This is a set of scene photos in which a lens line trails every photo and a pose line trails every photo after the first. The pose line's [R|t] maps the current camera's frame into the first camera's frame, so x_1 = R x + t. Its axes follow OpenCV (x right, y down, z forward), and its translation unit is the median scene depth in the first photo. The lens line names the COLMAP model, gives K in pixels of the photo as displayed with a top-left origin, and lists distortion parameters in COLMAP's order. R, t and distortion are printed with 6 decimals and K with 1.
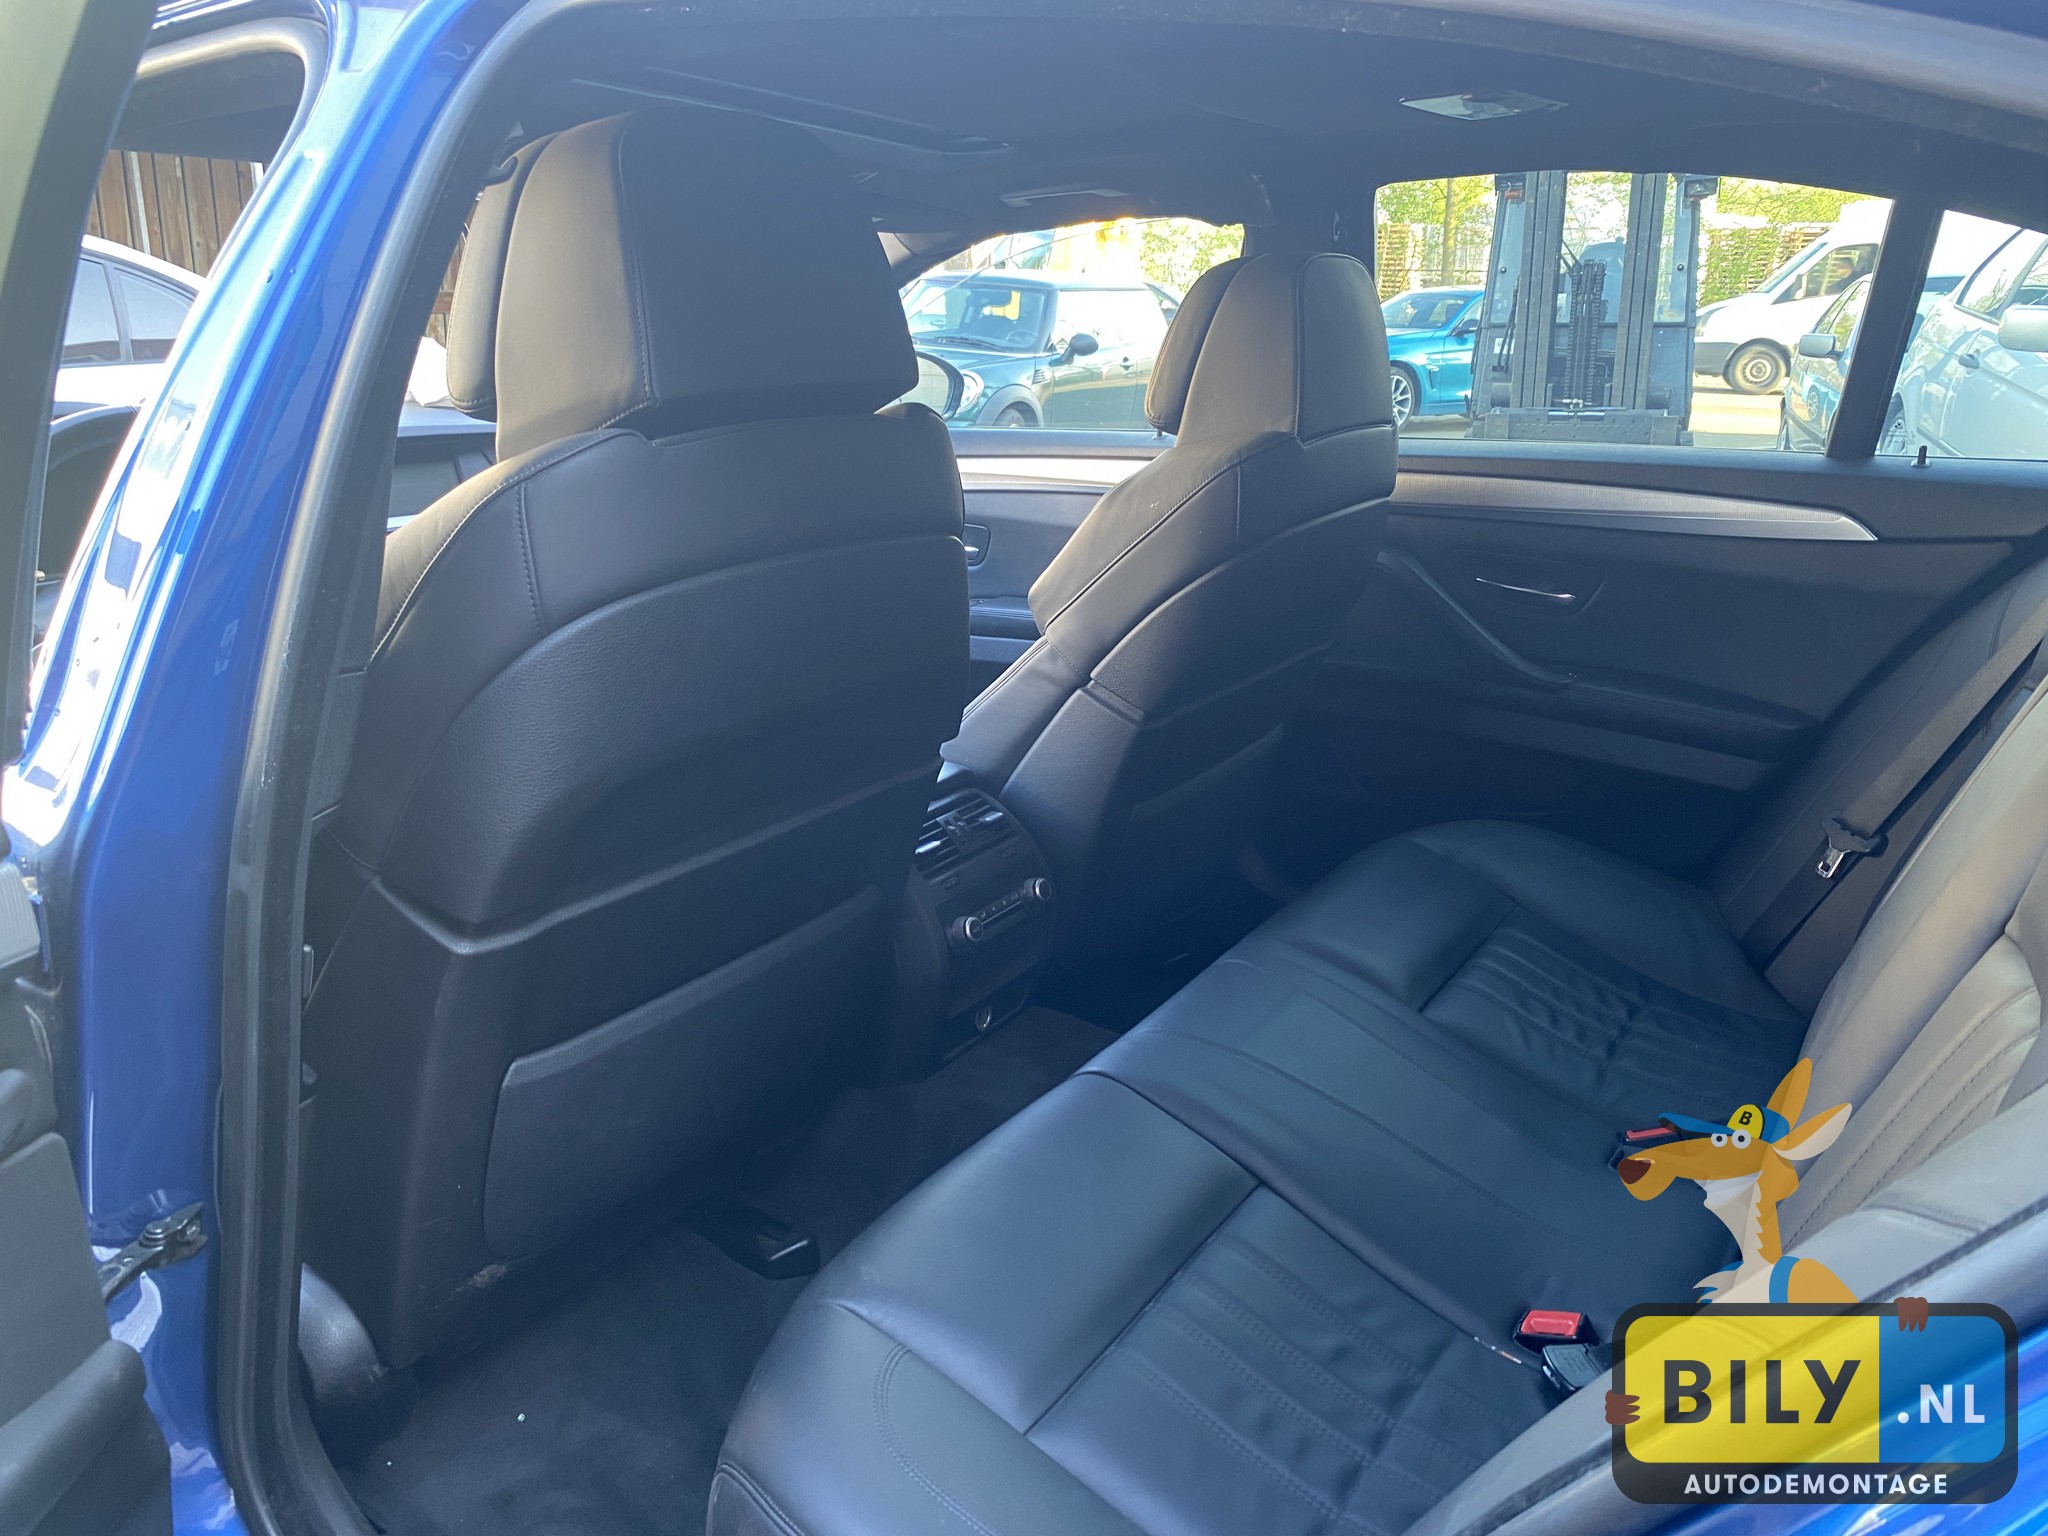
lens RADIAL K [[1565.6, 0, 1055.3], [0, 1565.6, 744.1], [0, 0, 1]] dist [0.024758, -0.029349]
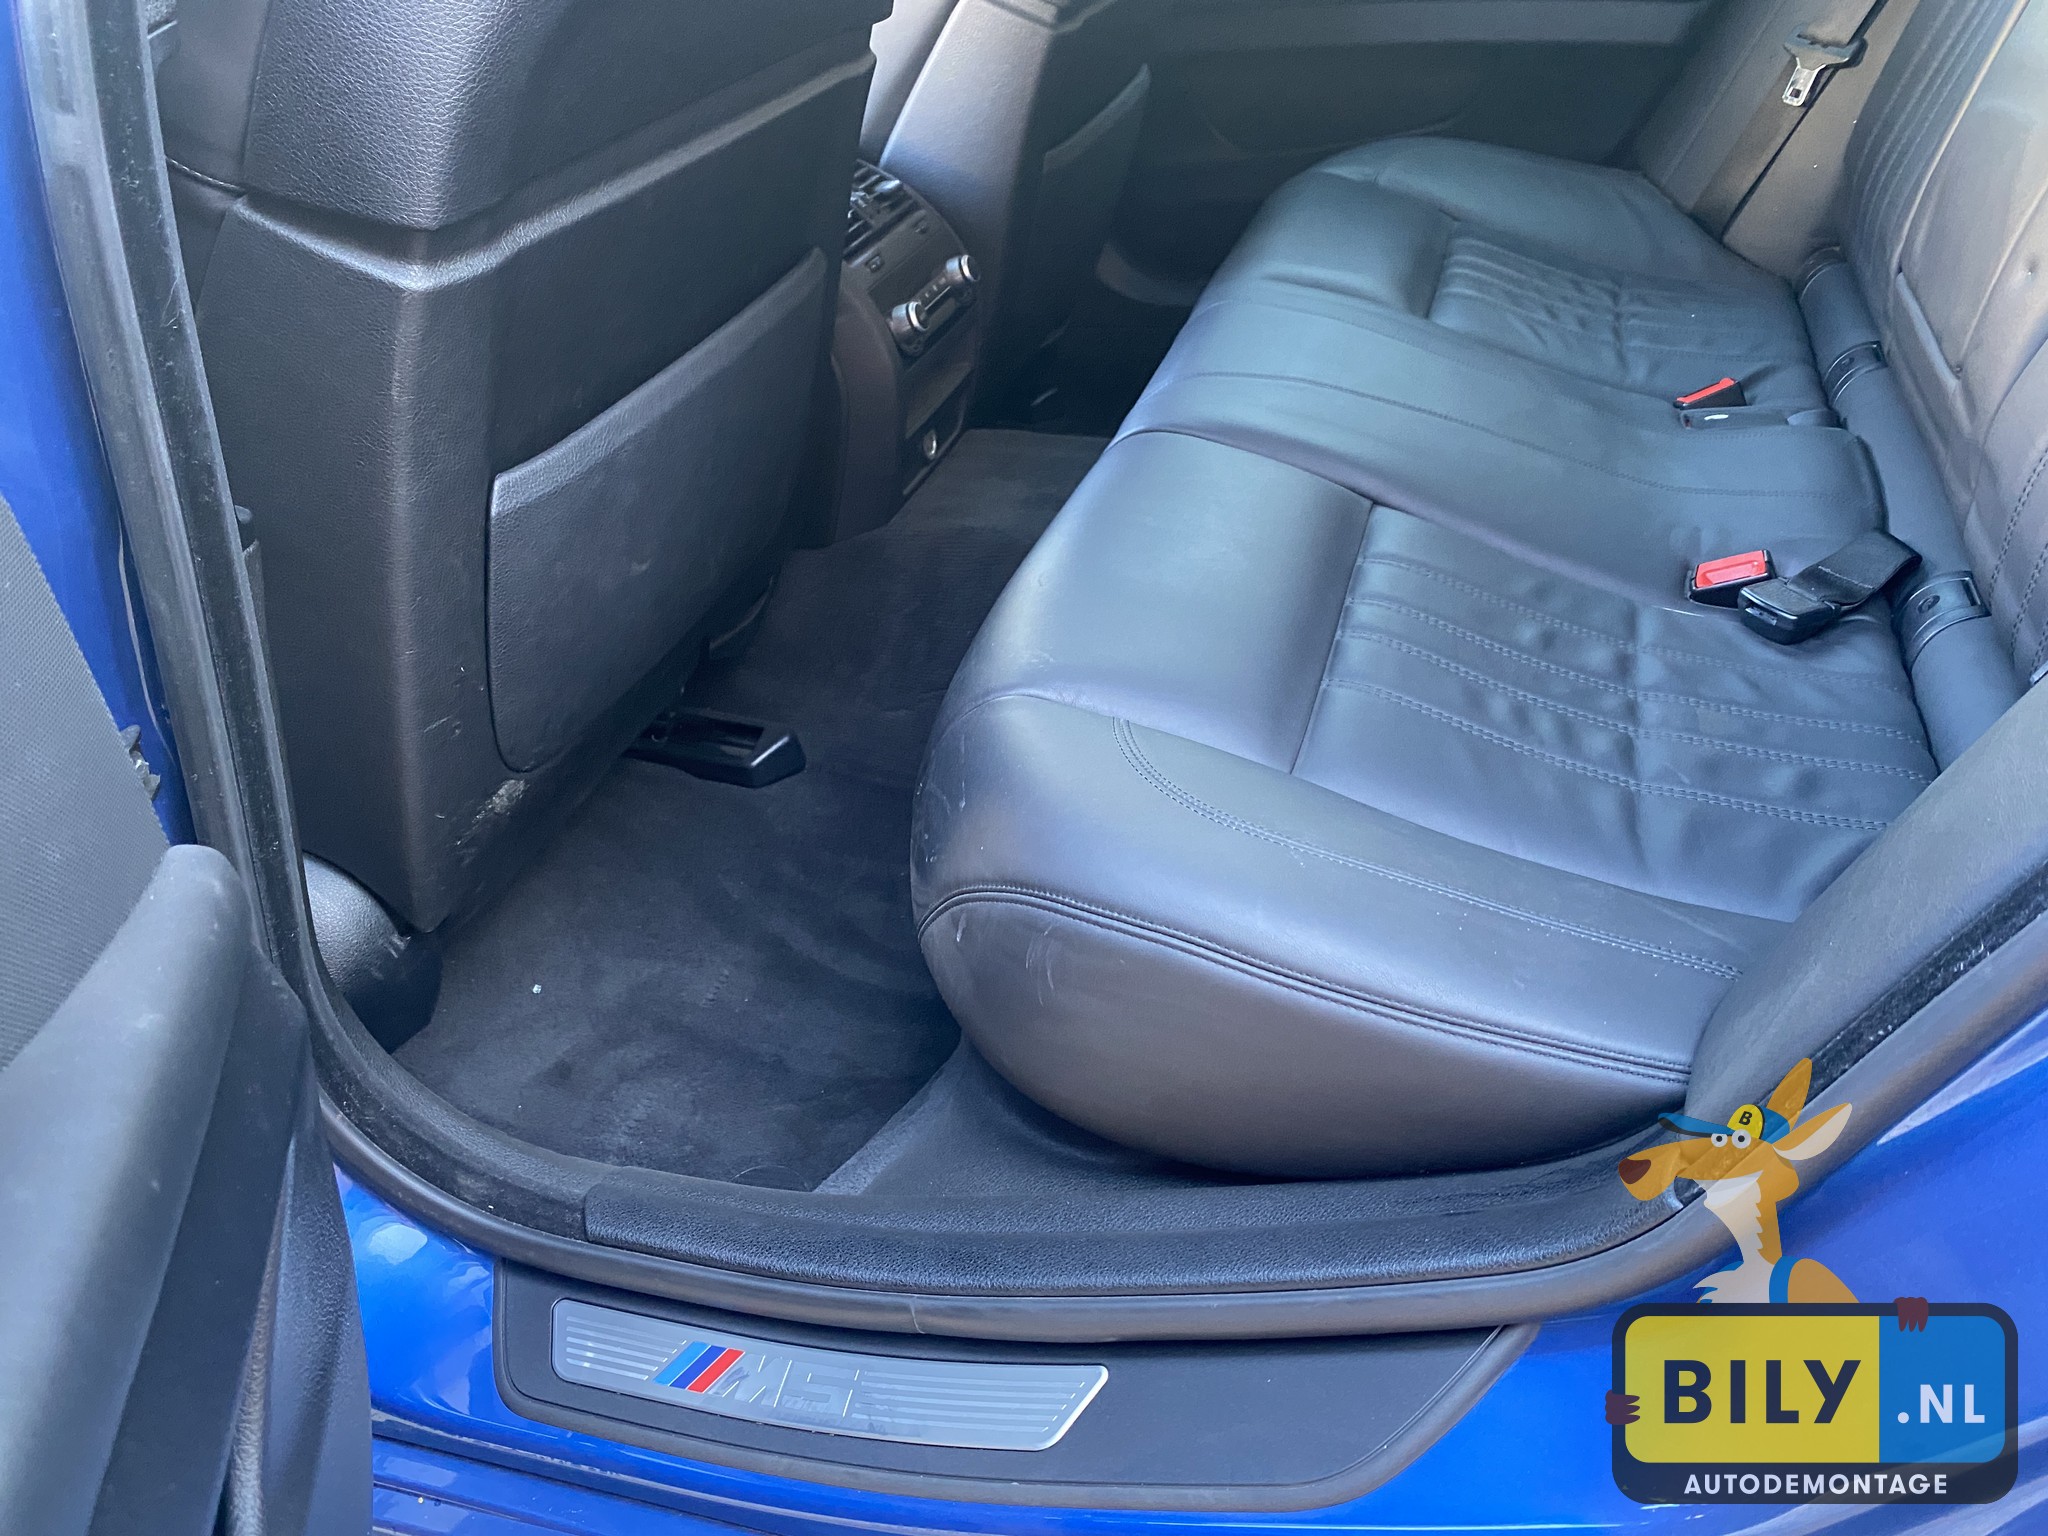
lens RADIAL K [[1565.6, 0, 1027.5], [0, 1565.6, 746.5], [0, 0, 1]] dist [0.024758, -0.029349]
pose [[0.959140, -0.229871, 0.164951, -0.175335], [0.178566, 0.944047, 0.277289, 0.109604], [-0.219462, -0.236504, 0.946521, 0.168399]]
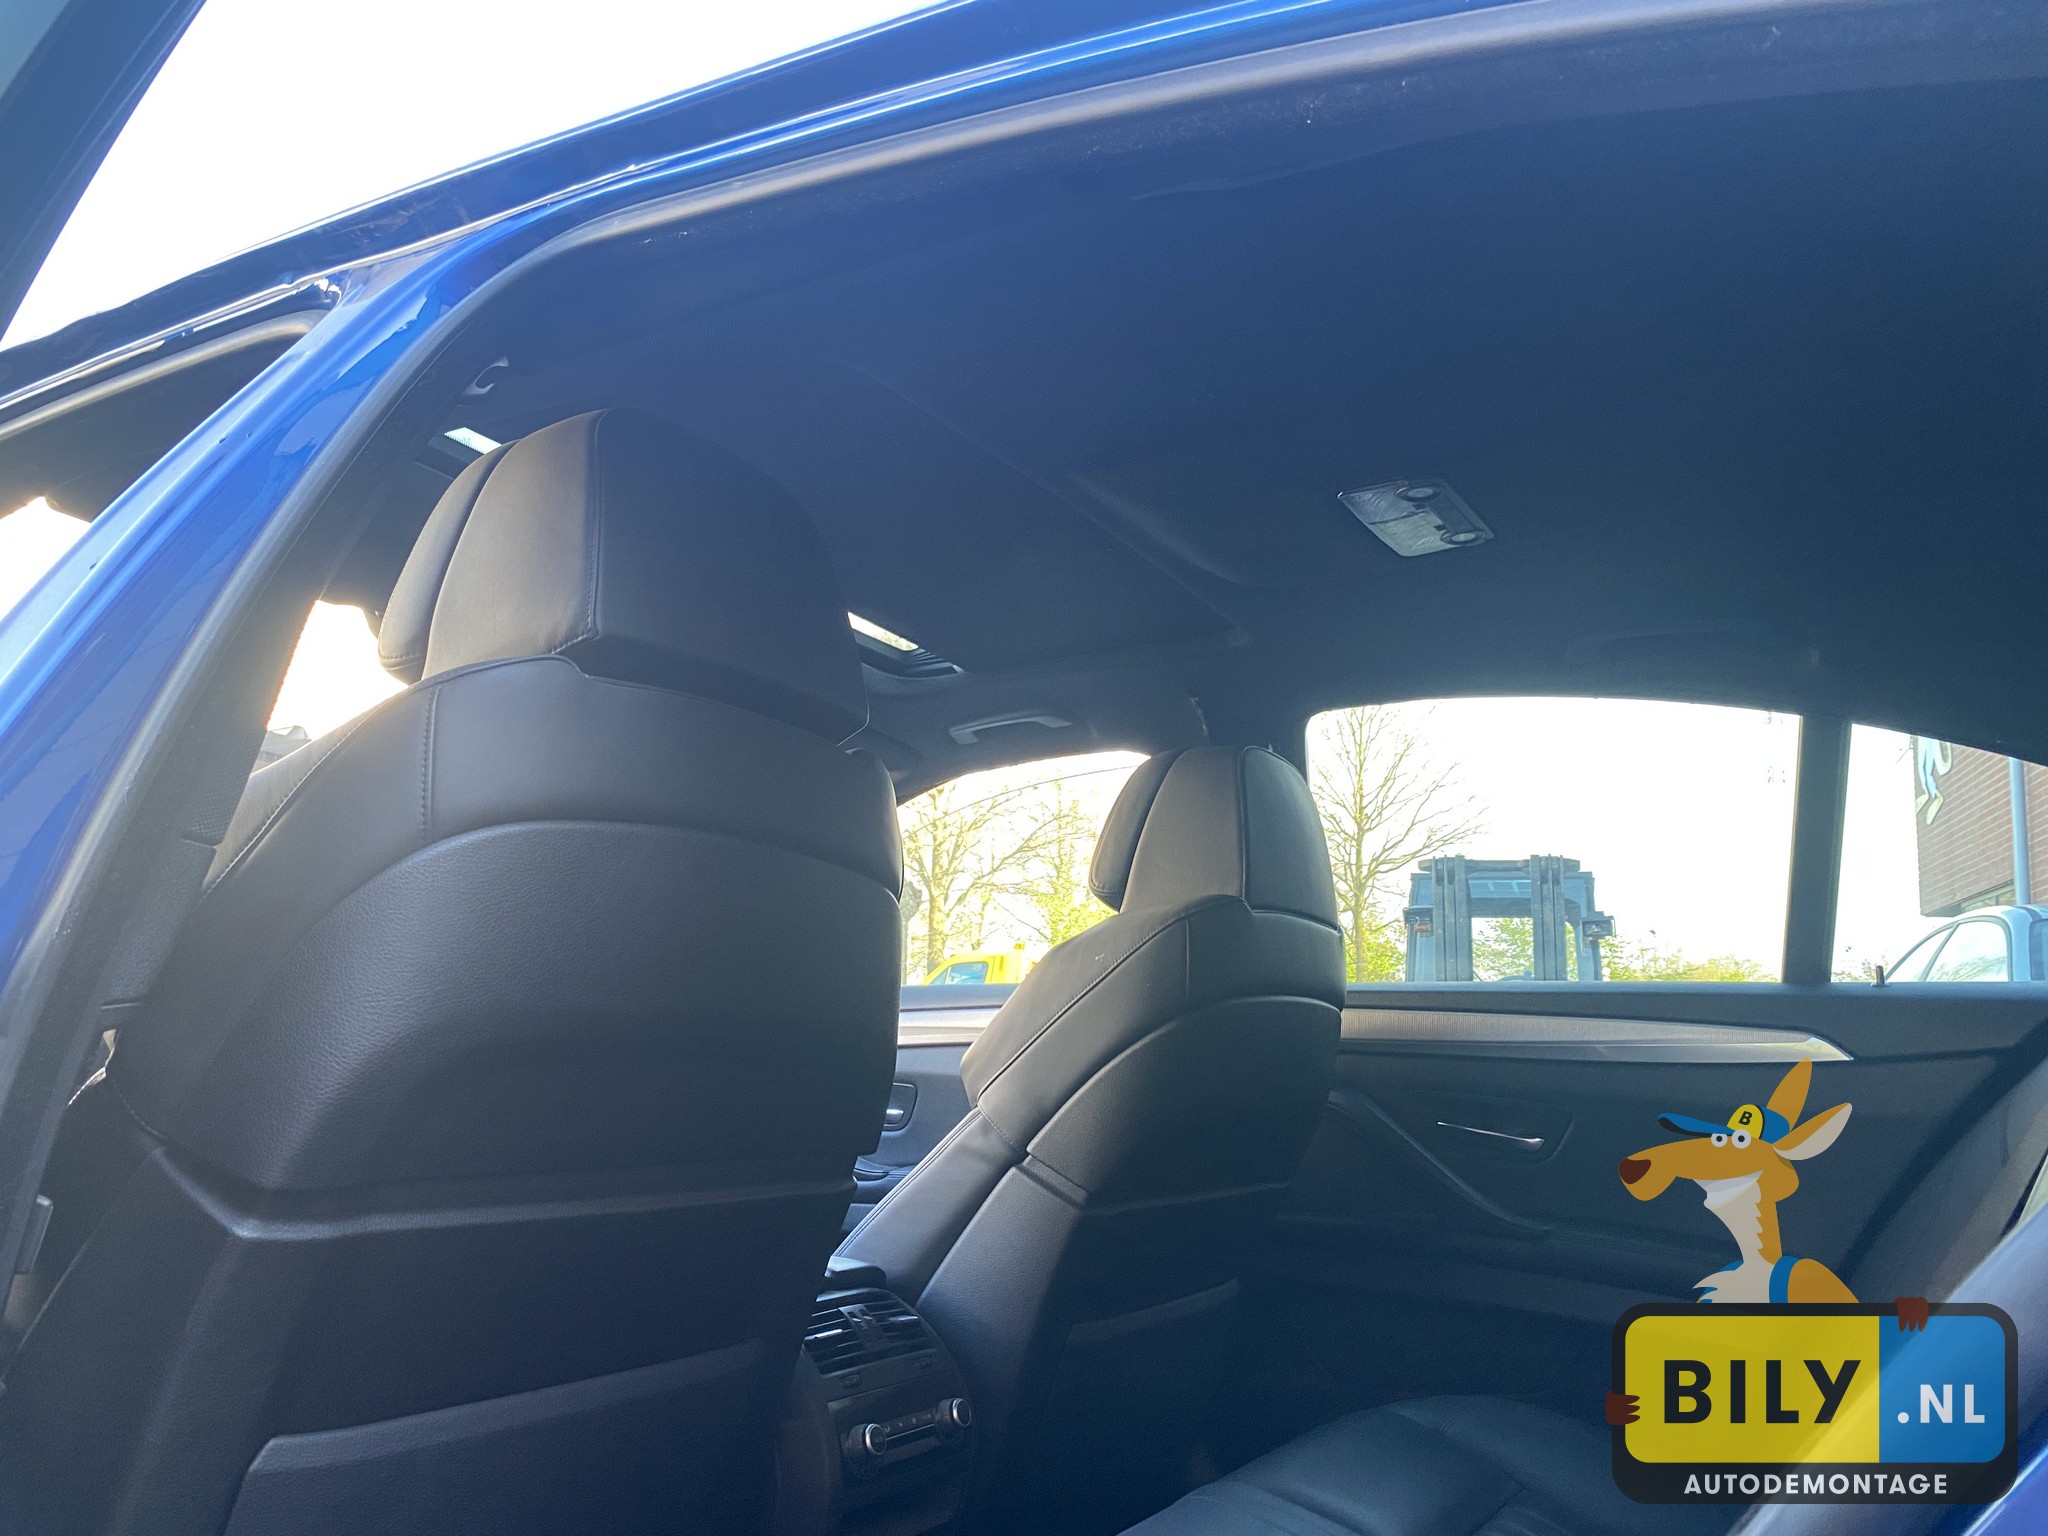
lens RADIAL K [[1565.6, 0, 1043.7], [0, 1565.6, 761.4], [0, 0, 1]] dist [0.024758, -0.029349]
pose [[0.998672, 0.040939, 0.031264, -0.004662], [-0.022297, 0.890685, -0.454074, 0.167401], [-0.046436, 0.452774, 0.890415, 0.100548]]
